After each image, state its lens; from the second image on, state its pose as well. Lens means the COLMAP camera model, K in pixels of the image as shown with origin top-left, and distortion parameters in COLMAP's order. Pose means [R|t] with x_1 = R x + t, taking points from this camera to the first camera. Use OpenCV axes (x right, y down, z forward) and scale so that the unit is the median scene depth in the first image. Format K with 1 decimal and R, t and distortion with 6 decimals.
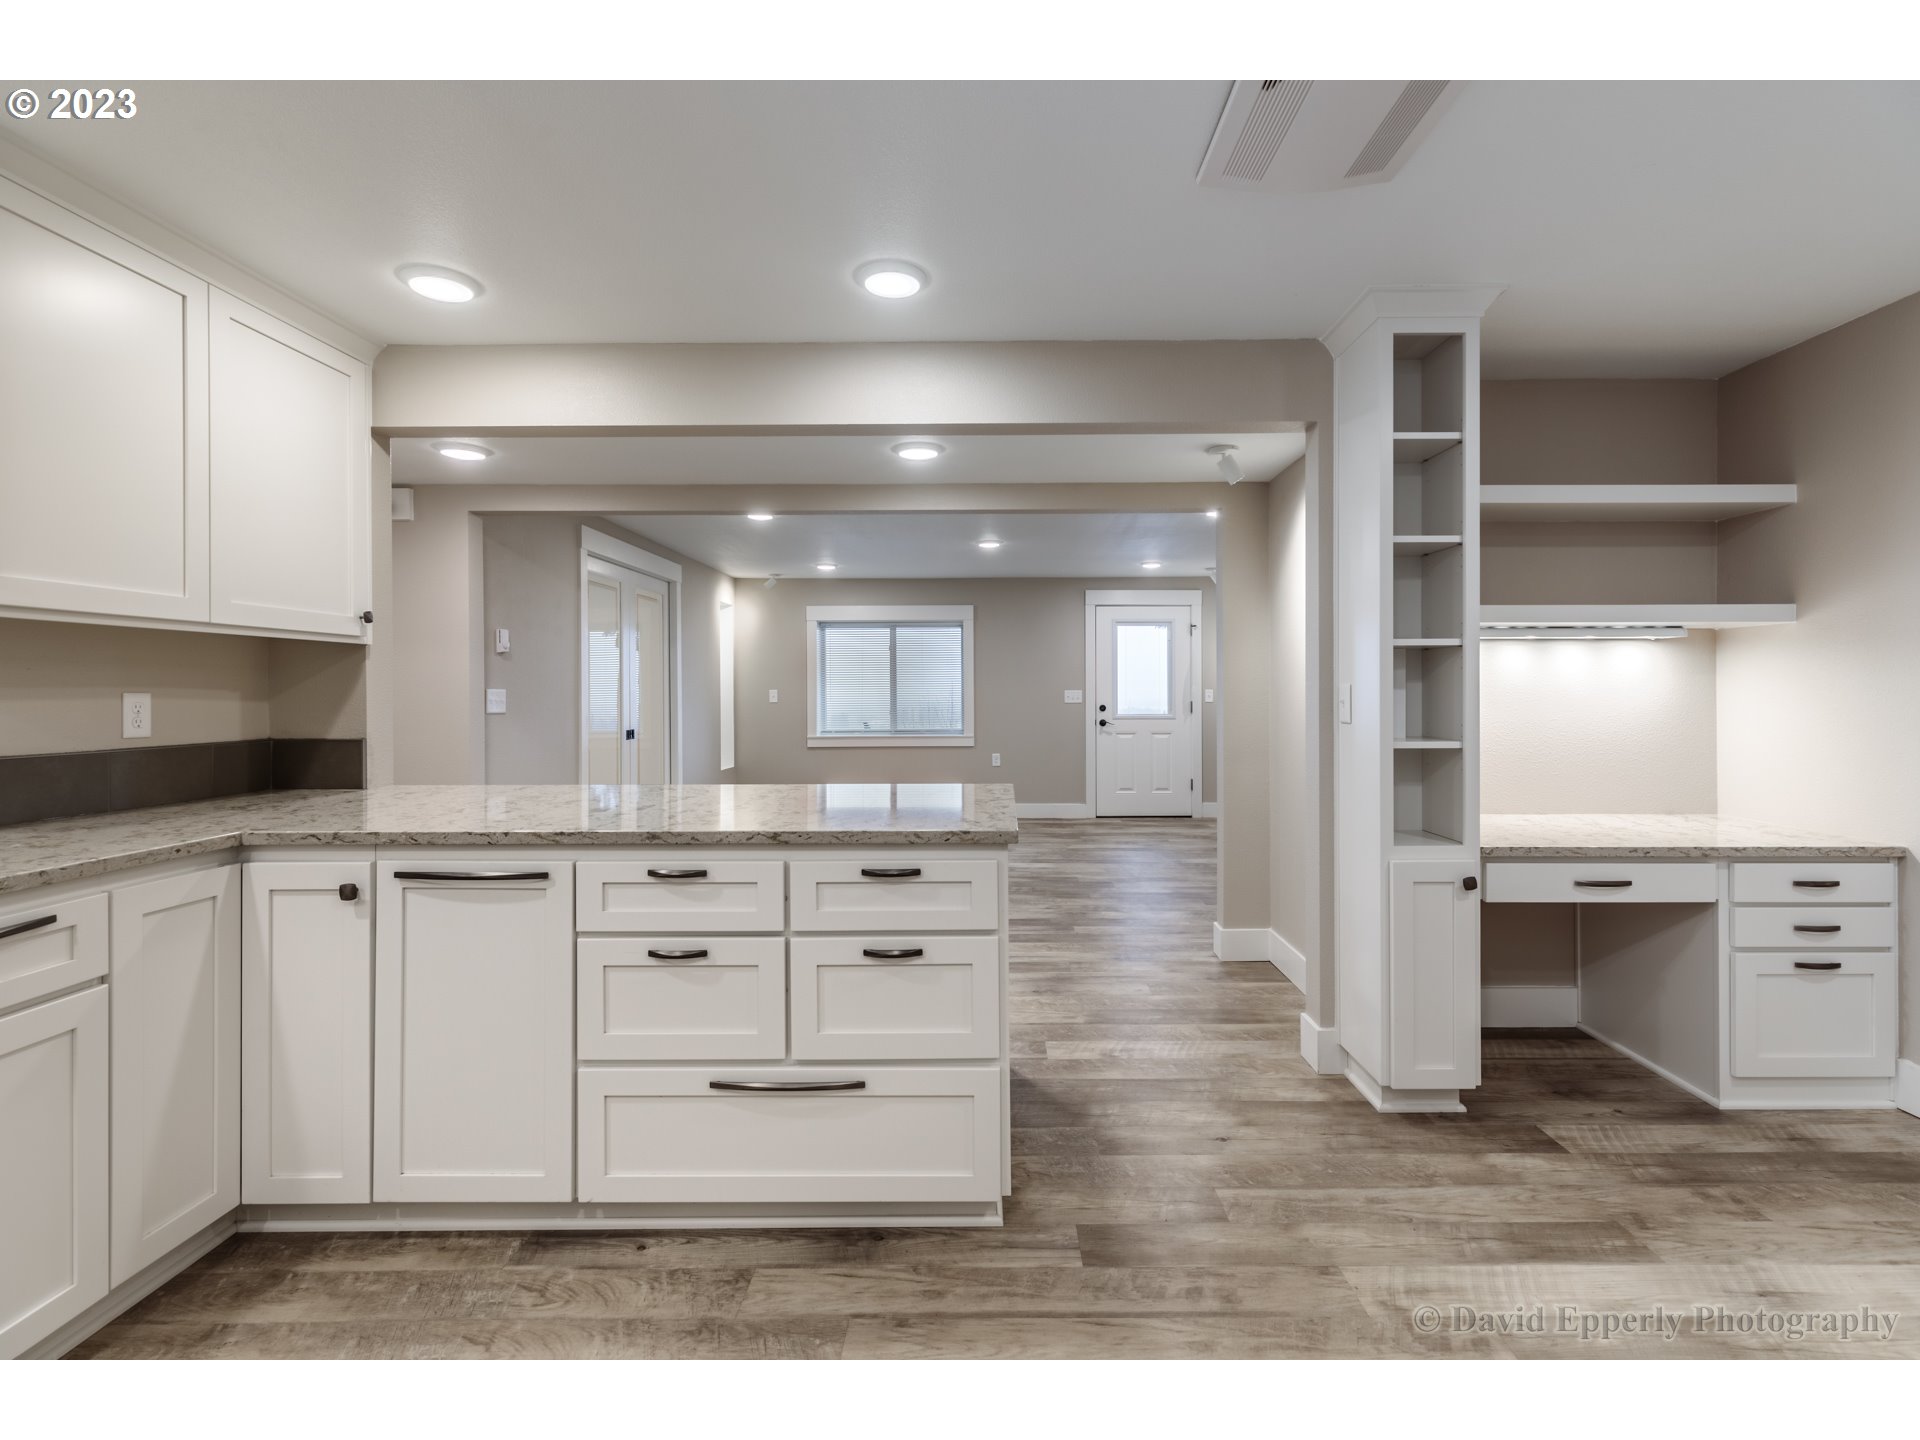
lens RADIAL K [[889.9, 0, 967.5], [0, 889.9, 674.7], [0, 0, 1]] dist [0.001832, 0.000416]
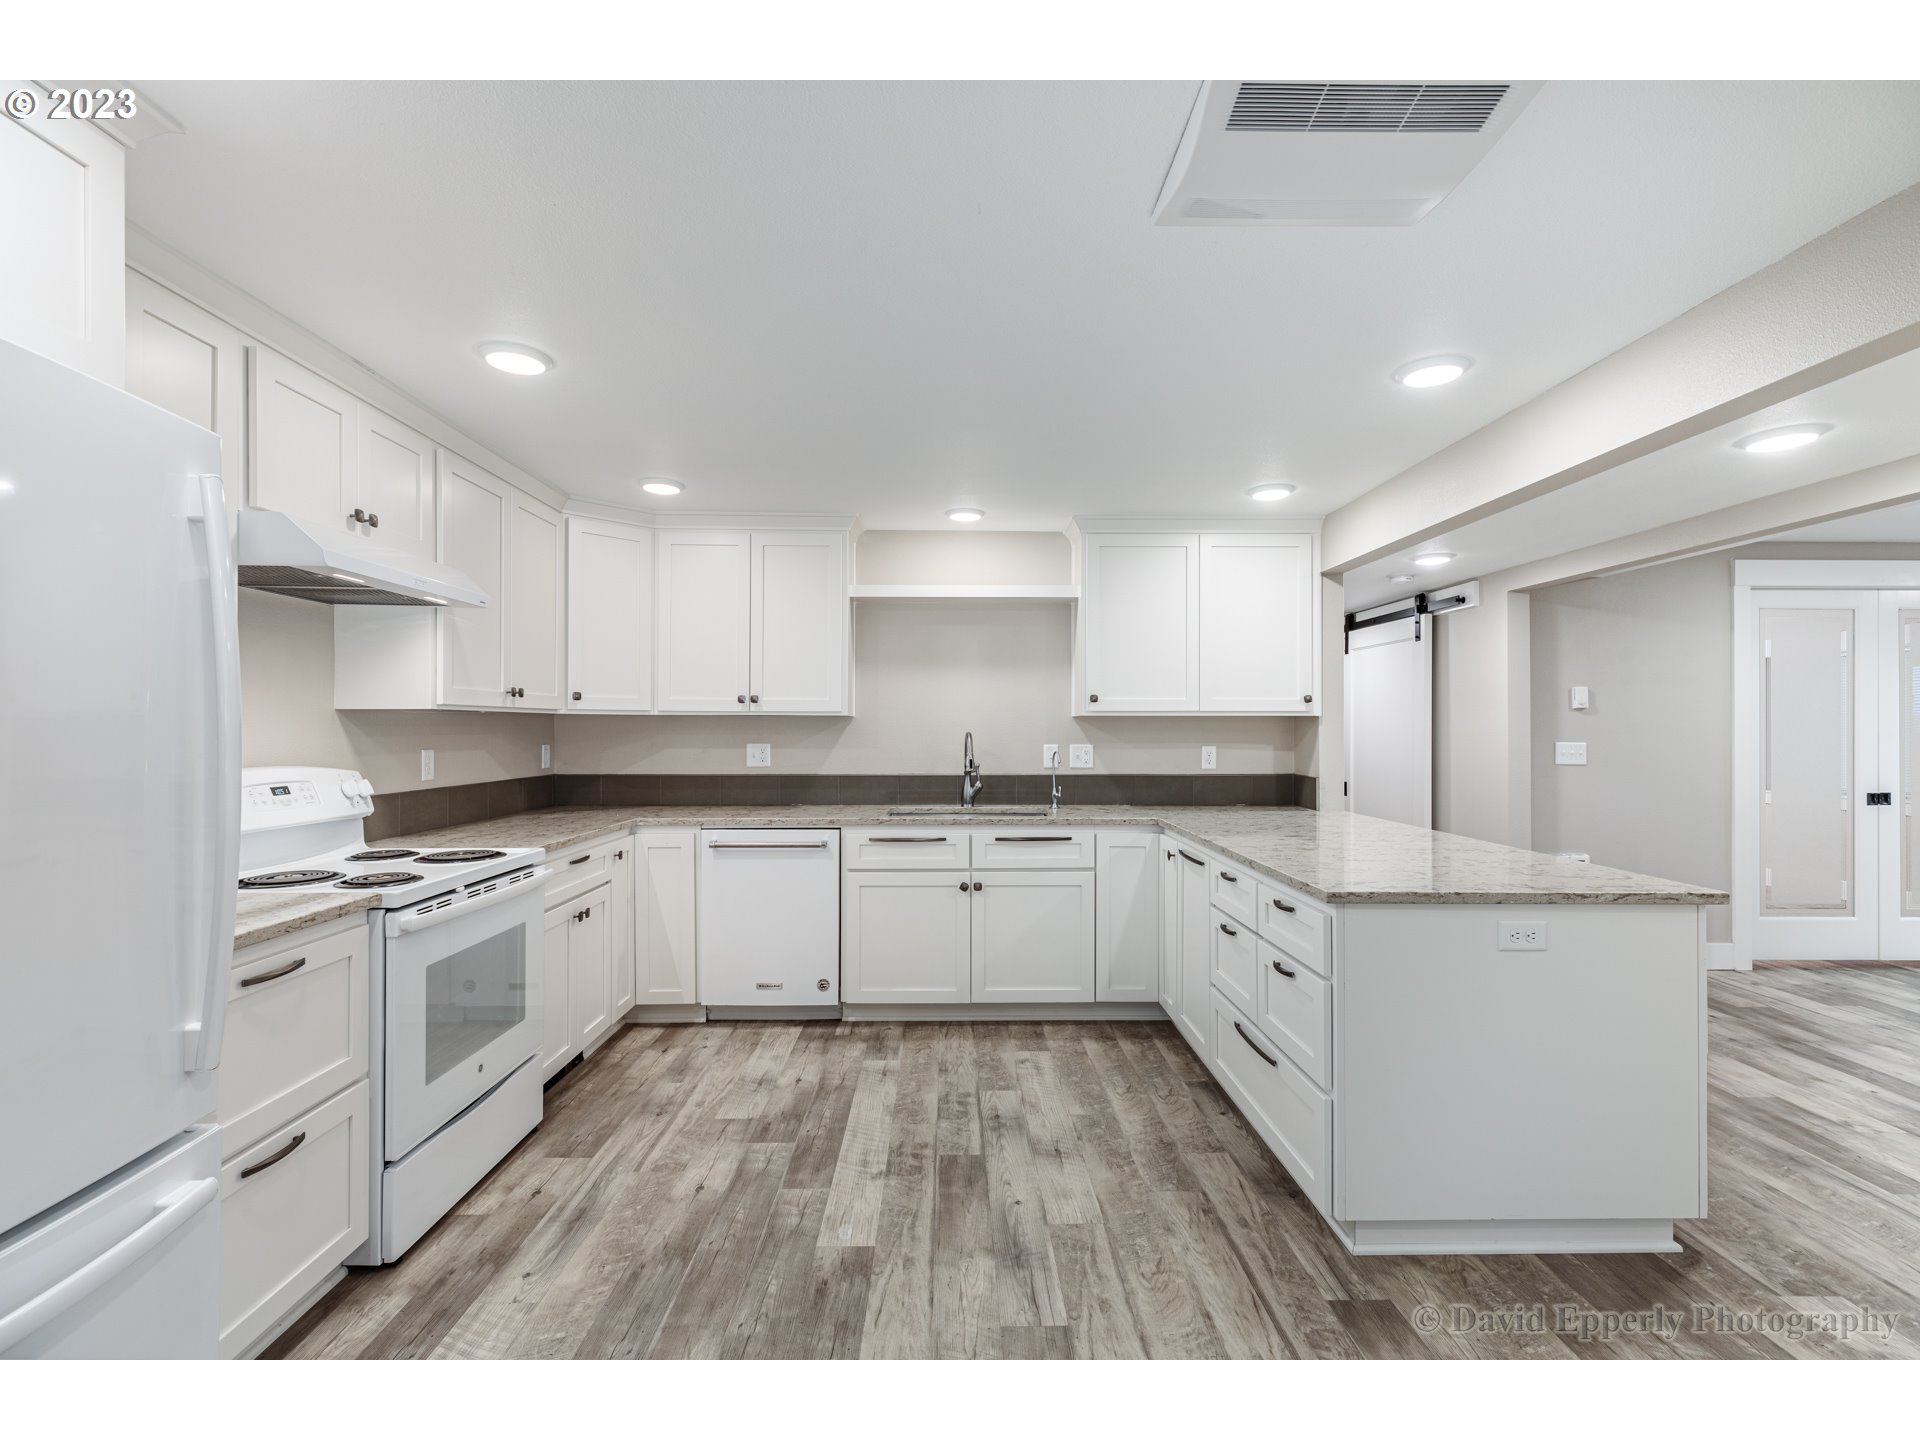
lens RADIAL K [[862.9, 0, 960.0], [0, 862.9, 720.0], [0, 0, 1]] dist [0.000058, 0.000004]
pose [[0.016884, -0.004372, -0.999848, 1.142054], [0.020258, 0.999787, -0.004030, -0.048376], [0.999652, -0.020187, 0.016969, 0.530374]]
